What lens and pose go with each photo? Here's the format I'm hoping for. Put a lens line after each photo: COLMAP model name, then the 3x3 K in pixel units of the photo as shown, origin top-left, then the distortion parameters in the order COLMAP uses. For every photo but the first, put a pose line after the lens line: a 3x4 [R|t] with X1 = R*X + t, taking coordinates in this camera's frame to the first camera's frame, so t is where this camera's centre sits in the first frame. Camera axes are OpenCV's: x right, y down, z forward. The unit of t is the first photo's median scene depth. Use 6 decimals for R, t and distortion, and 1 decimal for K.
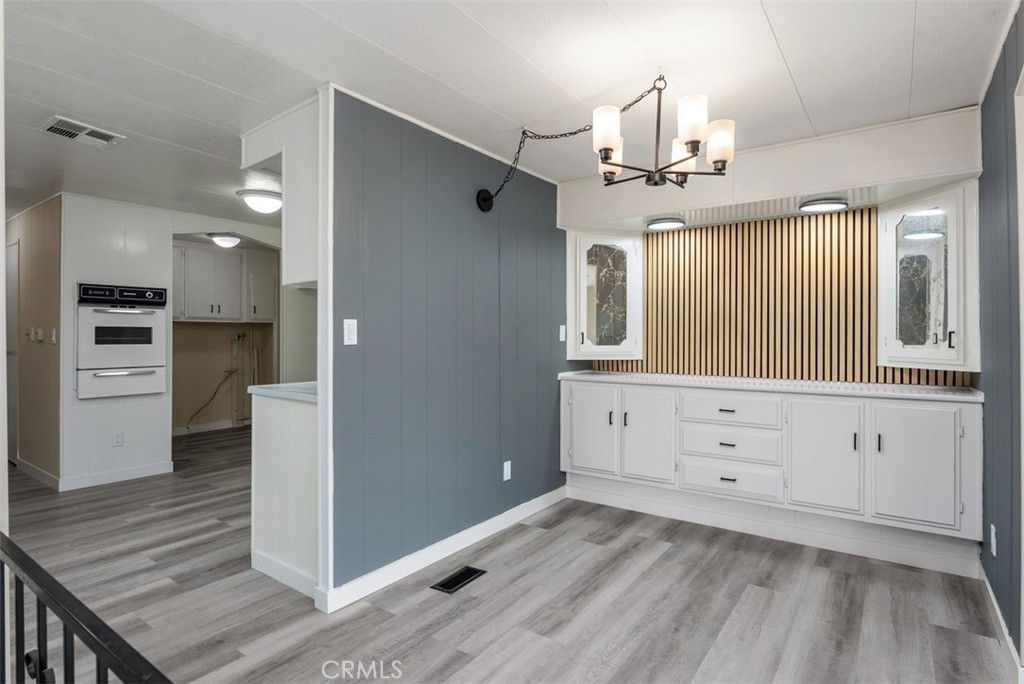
lens RADIAL K [[519.7, 0, 514.9], [0, 519.7, 325.9], [0, 0, 1]] dist [-0.006503, -0.000564]
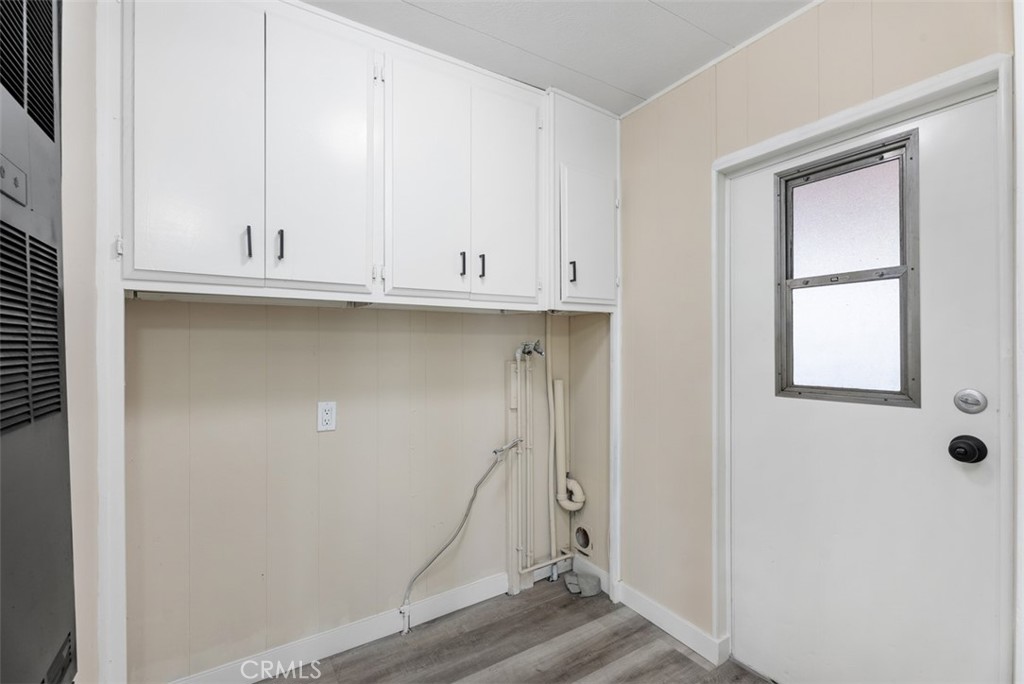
lens RADIAL K [[458.4, 0, 514.4], [0, 458.4, 342.9], [0, 0, 1]] dist [0.005945, -0.002260]
pose [[0.931238, -0.003122, -0.364398, -0.687207], [0.006689, 0.999941, 0.008528, 0.019264], [0.364350, -0.010380, 0.931204, 1.135222]]
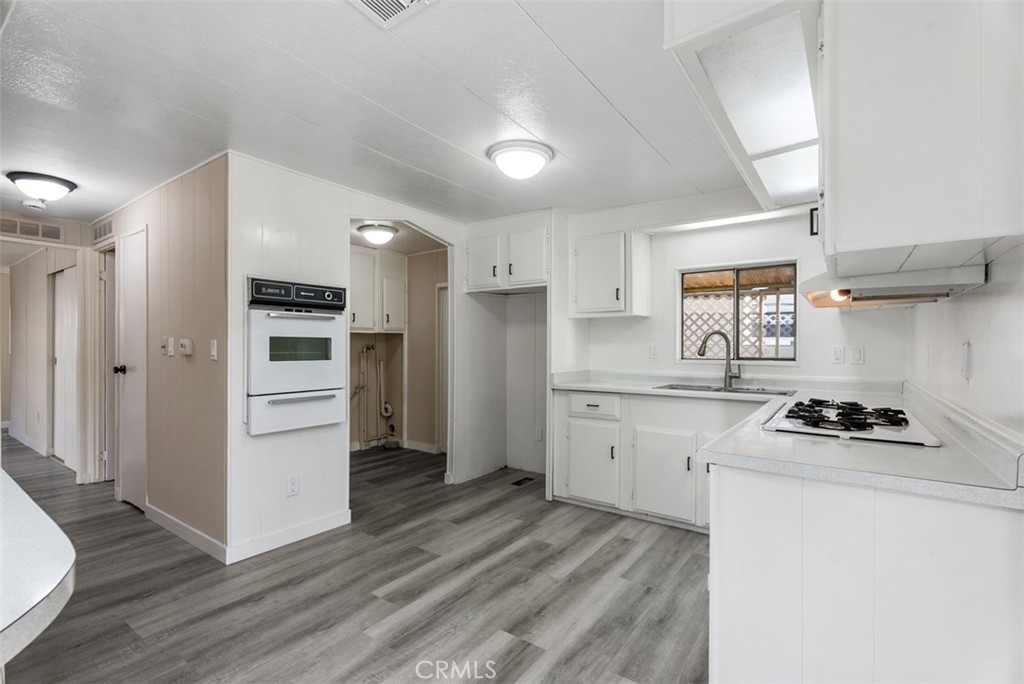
lens RADIAL K [[458.4, 0, 509.1], [0, 458.4, 343.0], [0, 0, 1]] dist [0.005945, -0.002260]
pose [[0.999979, 0.002582, -0.005892, -0.462910], [-0.002509, 0.999920, 0.012380, 0.000871], [0.005924, -0.012364, 0.999906, 0.345032]]
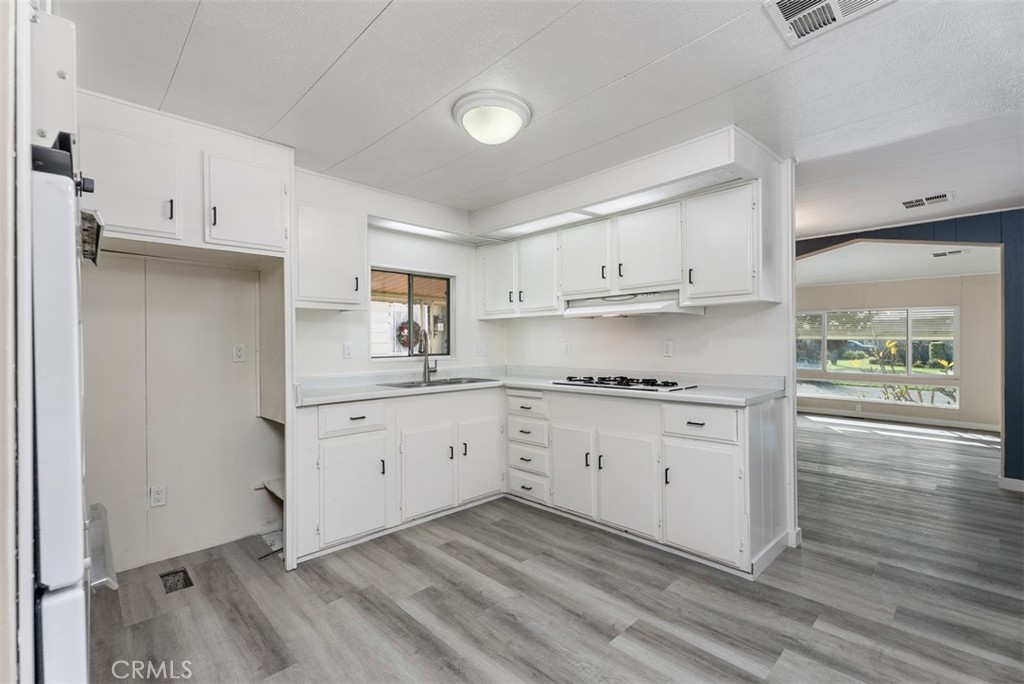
lens RADIAL K [[458.4, 0, 504.5], [0, 458.4, 345.0], [0, 0, 1]] dist [0.005945, -0.002260]
pose [[0.193139, -0.001213, 0.981171, -0.930798], [-0.008195, 0.999962, 0.002850, 0.014530], [-0.981137, -0.008591, 0.193122, 0.834151]]
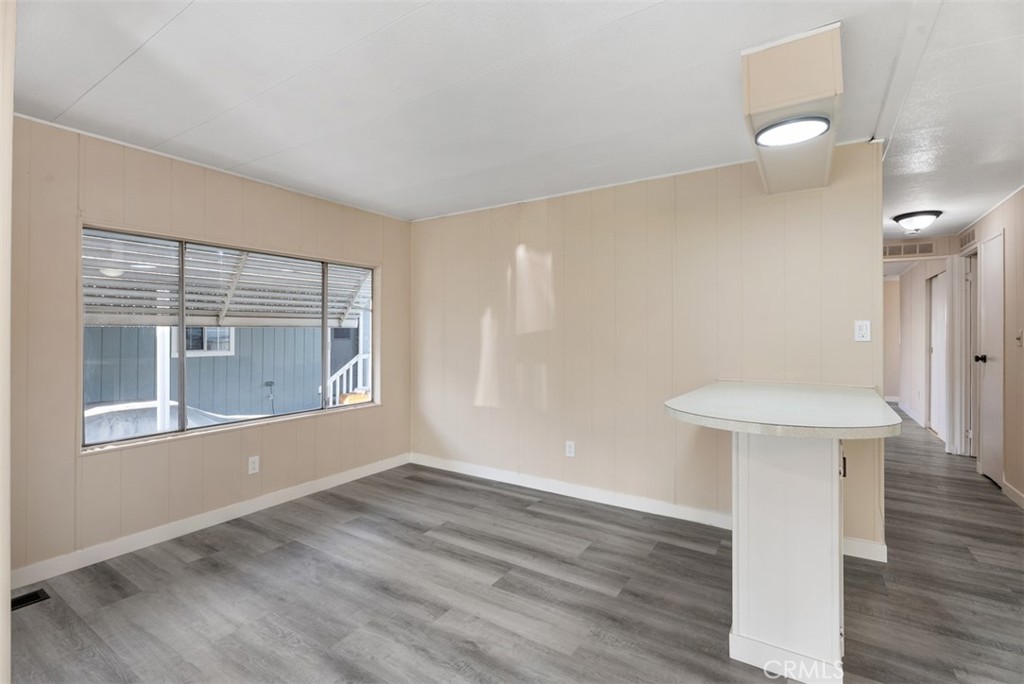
lens RADIAL K [[458.4, 0, 510.2], [0, 458.4, 332.6], [0, 0, 1]] dist [0.005945, -0.002260]
pose [[0.028819, 0.001109, -0.999584, -0.251027], [0.005318, 0.999985, 0.001263, 0.001274], [0.999570, -0.005352, 0.028813, 0.174647]]
